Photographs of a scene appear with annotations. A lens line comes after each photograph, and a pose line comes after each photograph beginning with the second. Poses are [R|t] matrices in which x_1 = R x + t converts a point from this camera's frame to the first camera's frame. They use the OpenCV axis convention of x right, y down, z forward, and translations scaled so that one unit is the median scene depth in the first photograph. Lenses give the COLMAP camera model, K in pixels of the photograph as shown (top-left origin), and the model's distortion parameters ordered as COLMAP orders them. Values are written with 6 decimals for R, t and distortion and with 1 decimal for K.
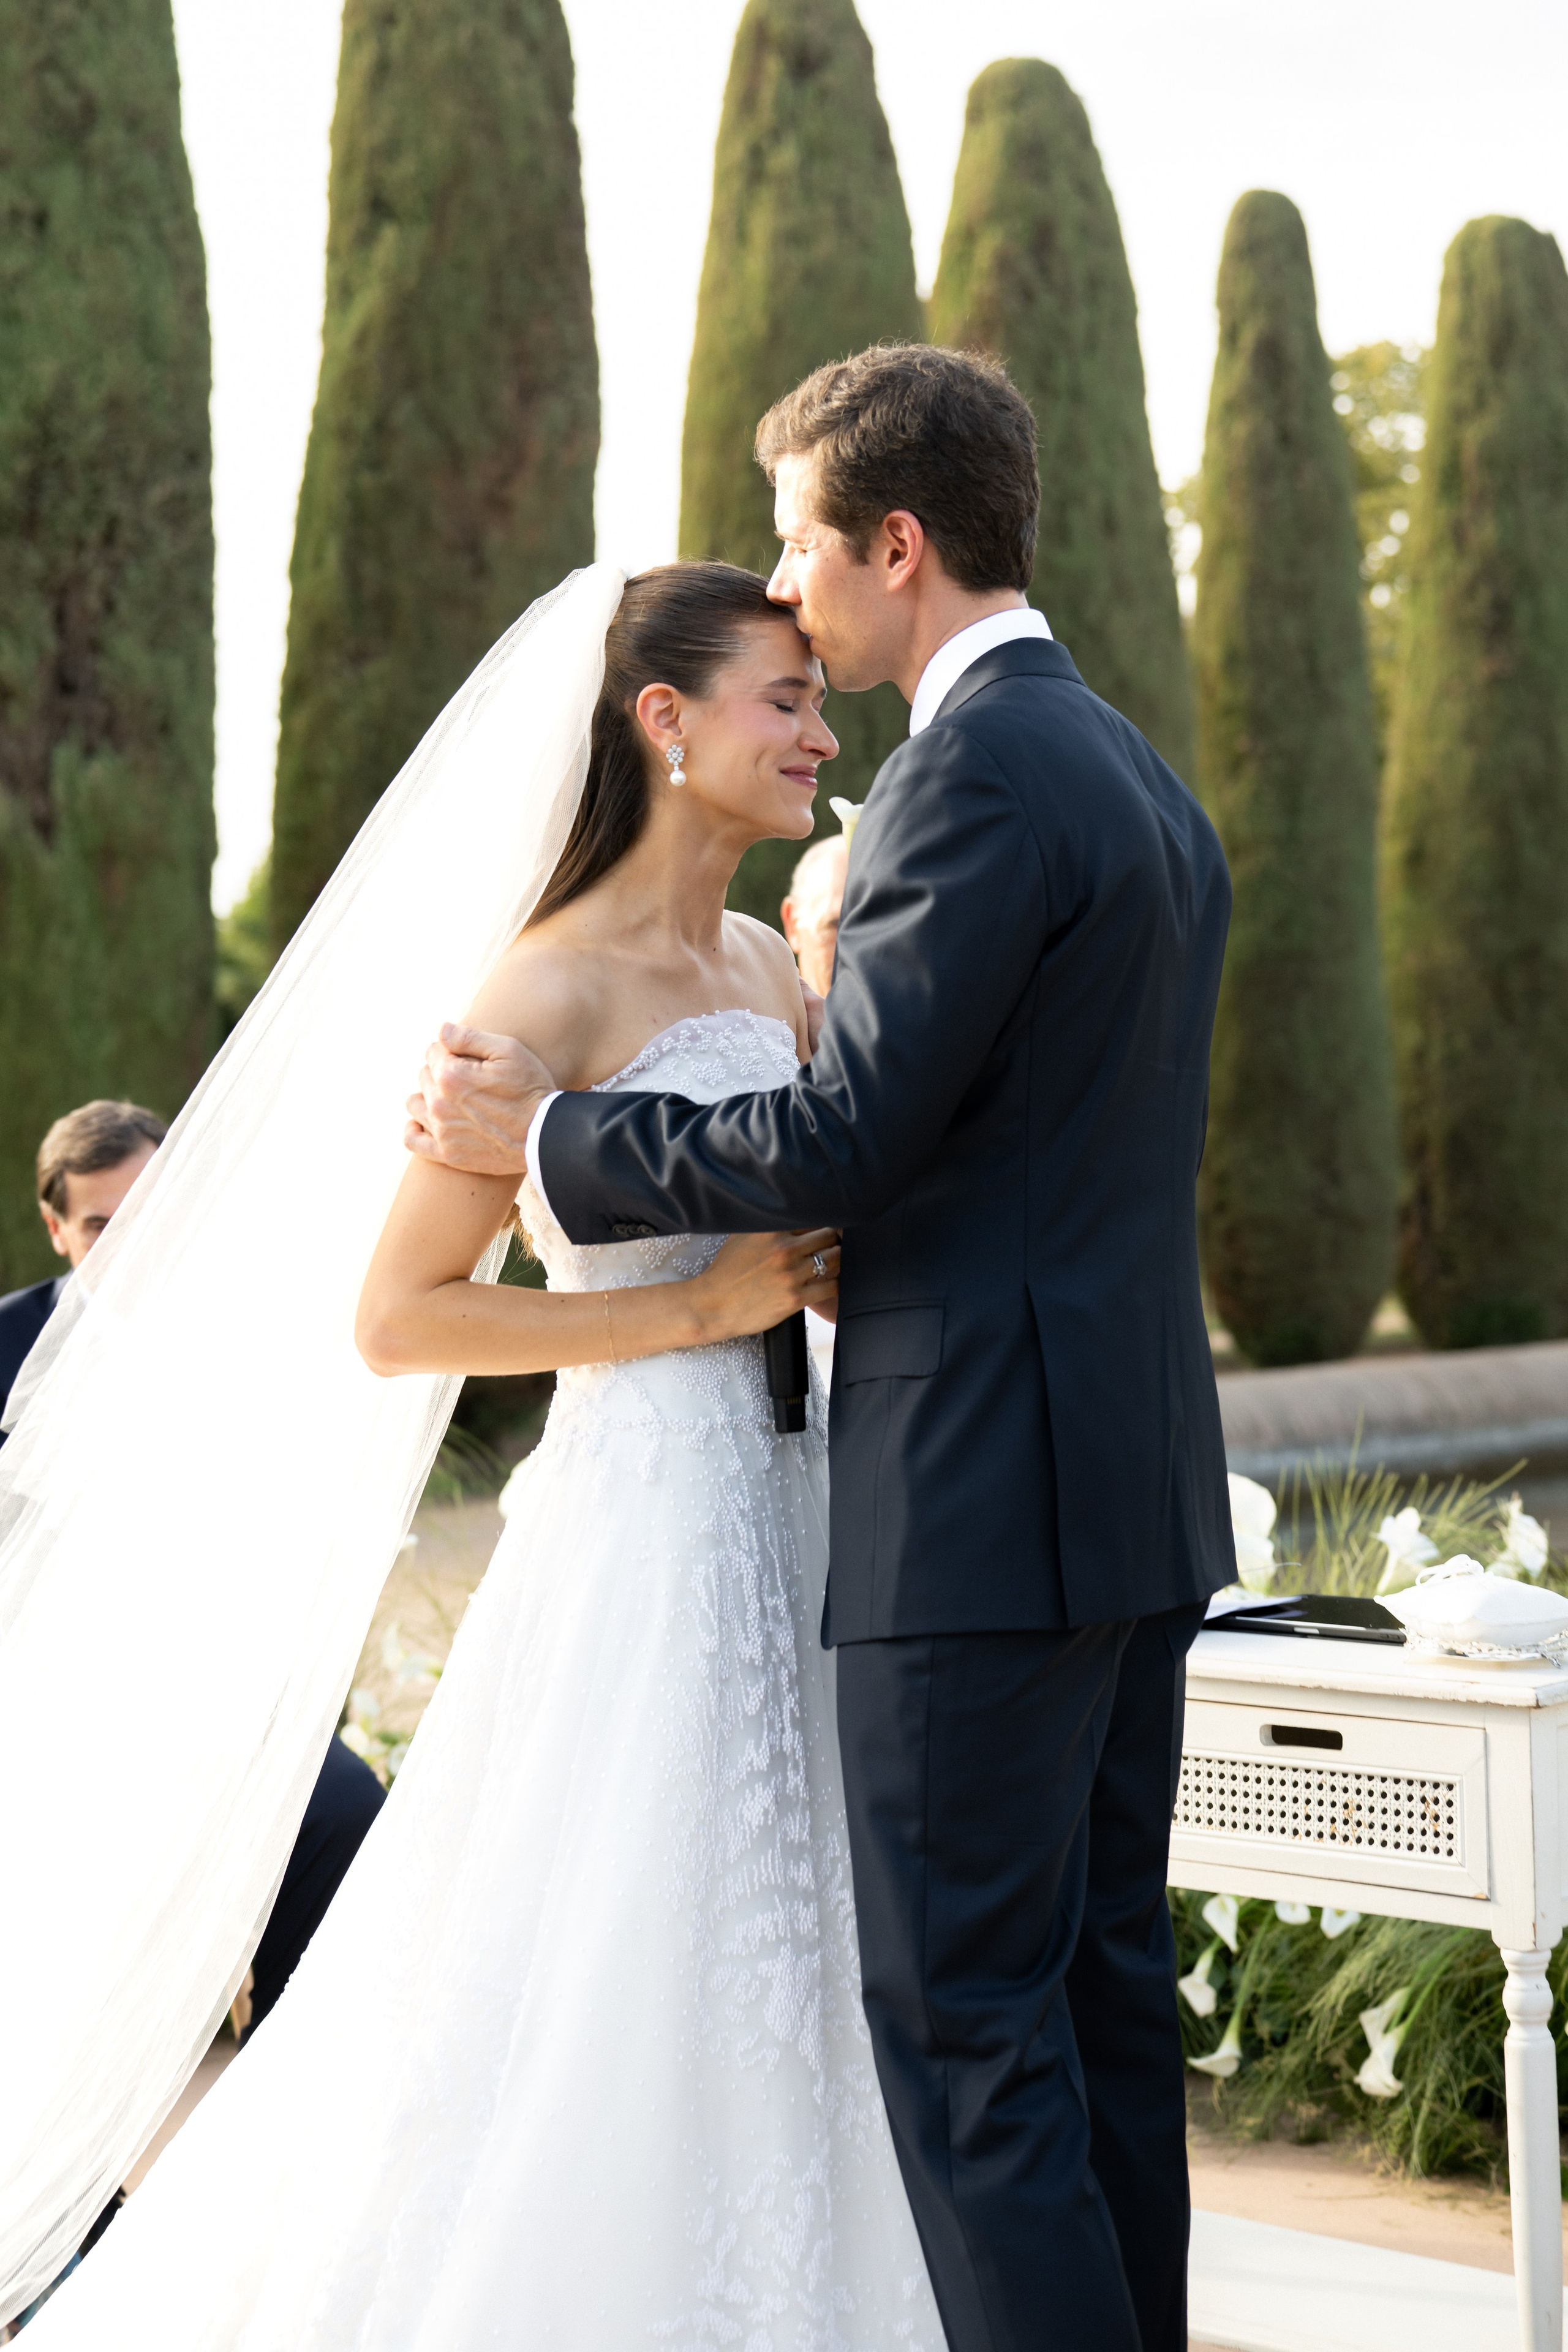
lens RADIAL K [[3807.9, 0, 784.0], [0, 3807.9, 1176.0], [0, 0, 1]] dist [0.021126, 0.090171]
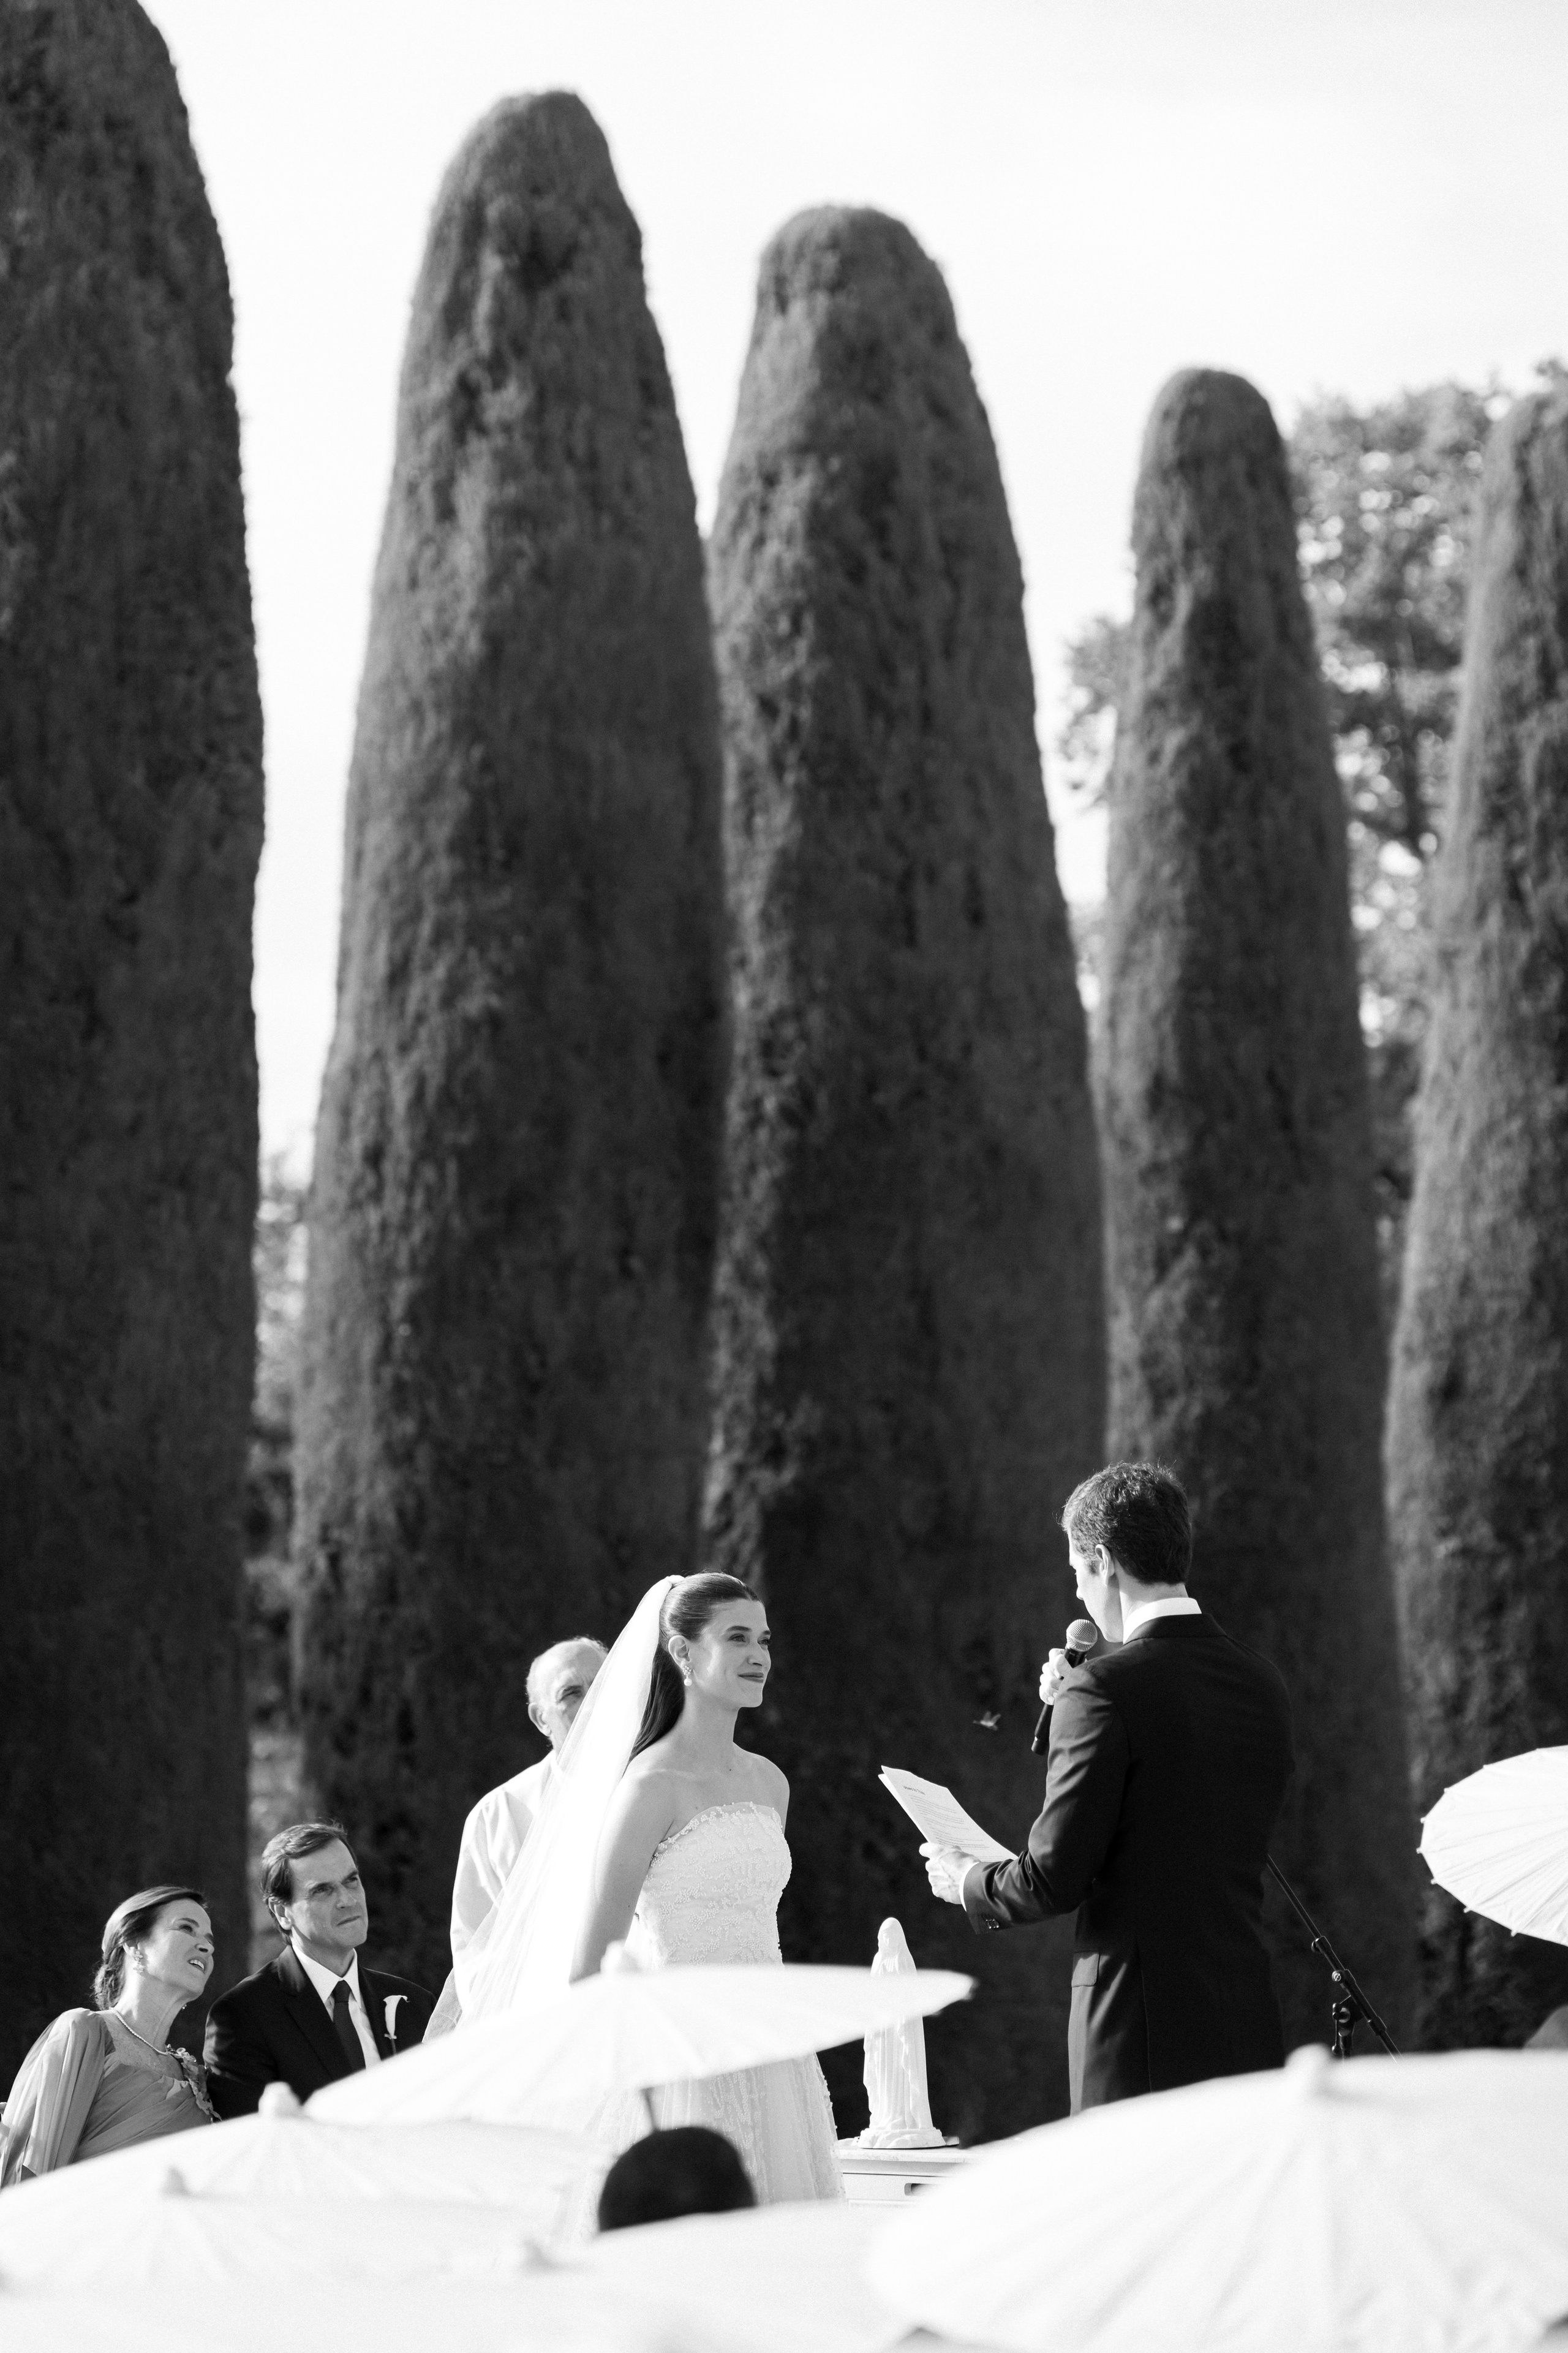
lens RADIAL K [[7798.6, 0, 784.0], [0, 7798.6, 1176.5], [0, 0, 1]] dist [0.048568, -1.126791]
pose [[0.997754, 0.012692, 0.065765, -0.046407], [-0.006695, 0.995863, -0.090619, -0.000874], [-0.066643, 0.089976, 0.993712, -0.437203]]
